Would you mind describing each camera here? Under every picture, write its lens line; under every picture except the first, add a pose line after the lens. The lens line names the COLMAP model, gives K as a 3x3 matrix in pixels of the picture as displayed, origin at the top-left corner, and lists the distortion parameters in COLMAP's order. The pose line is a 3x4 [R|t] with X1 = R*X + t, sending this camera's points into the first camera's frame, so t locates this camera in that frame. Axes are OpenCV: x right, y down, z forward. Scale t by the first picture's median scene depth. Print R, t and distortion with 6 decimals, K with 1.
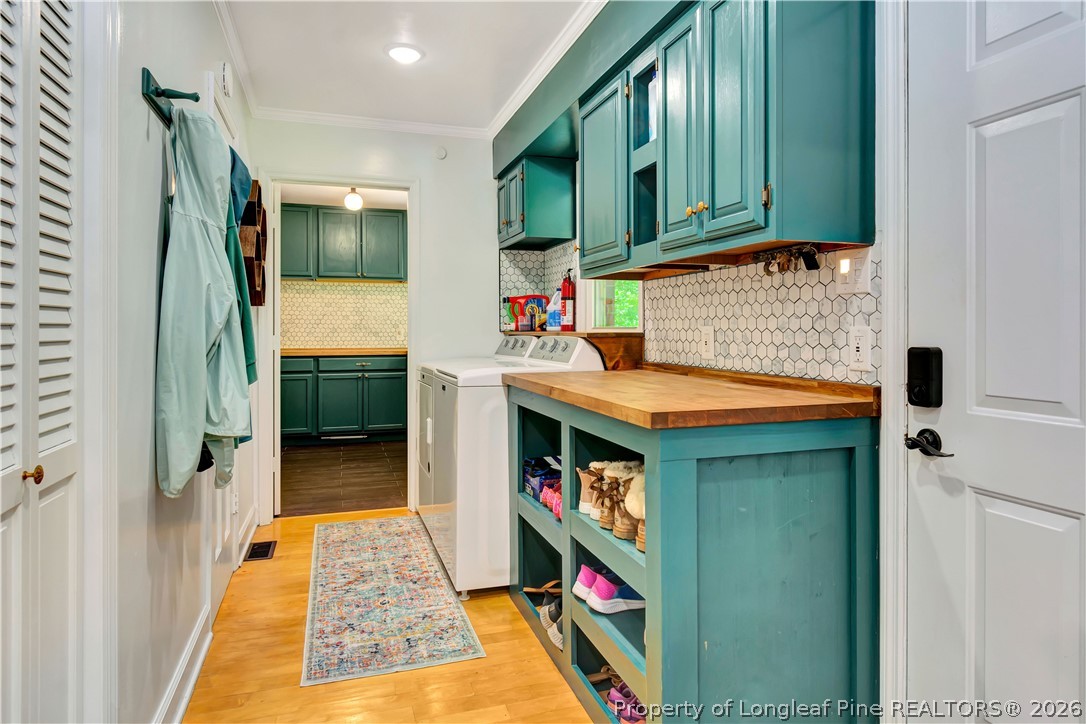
lens RADIAL K [[652.5, 0, 542.4], [0, 652.5, 329.2], [0, 0, 1]] dist [0.001957, 0.000263]
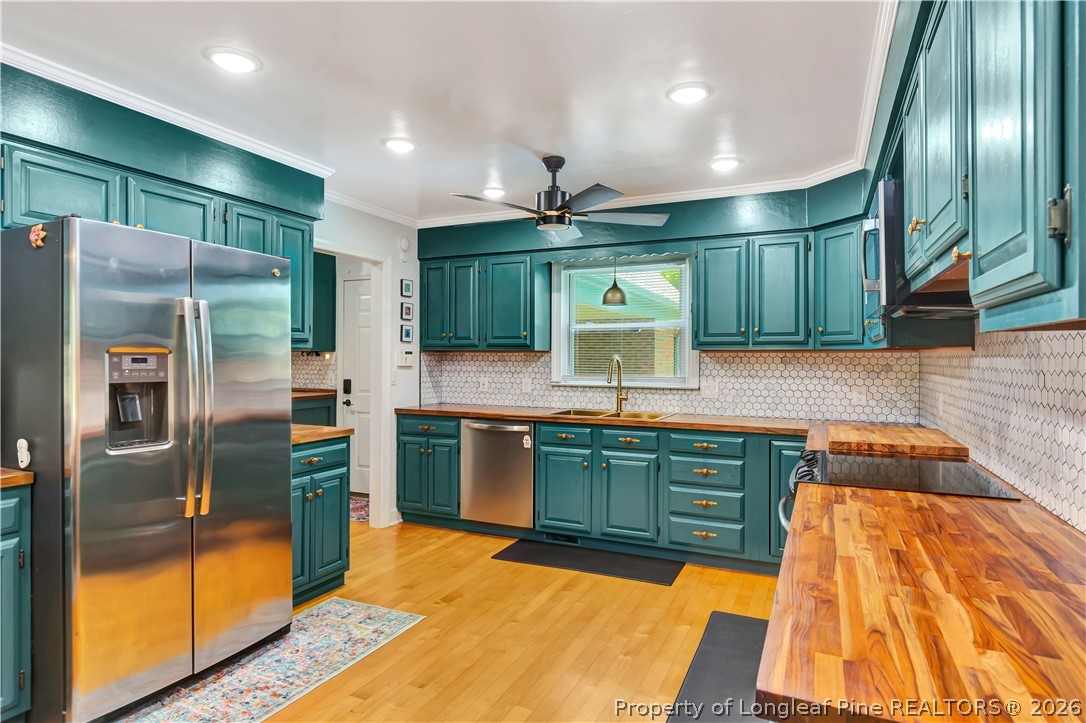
lens RADIAL K [[599.7, 0, 542.9], [0, 599.7, 358.5], [0, 0, 1]] dist [-0.000356, -0.000011]
pose [[0.681875, 0.004787, 0.731453, -1.175361], [-0.007629, 0.999971, 0.000567, -0.101340], [-0.731429, -0.005967, 0.681891, -2.177348]]
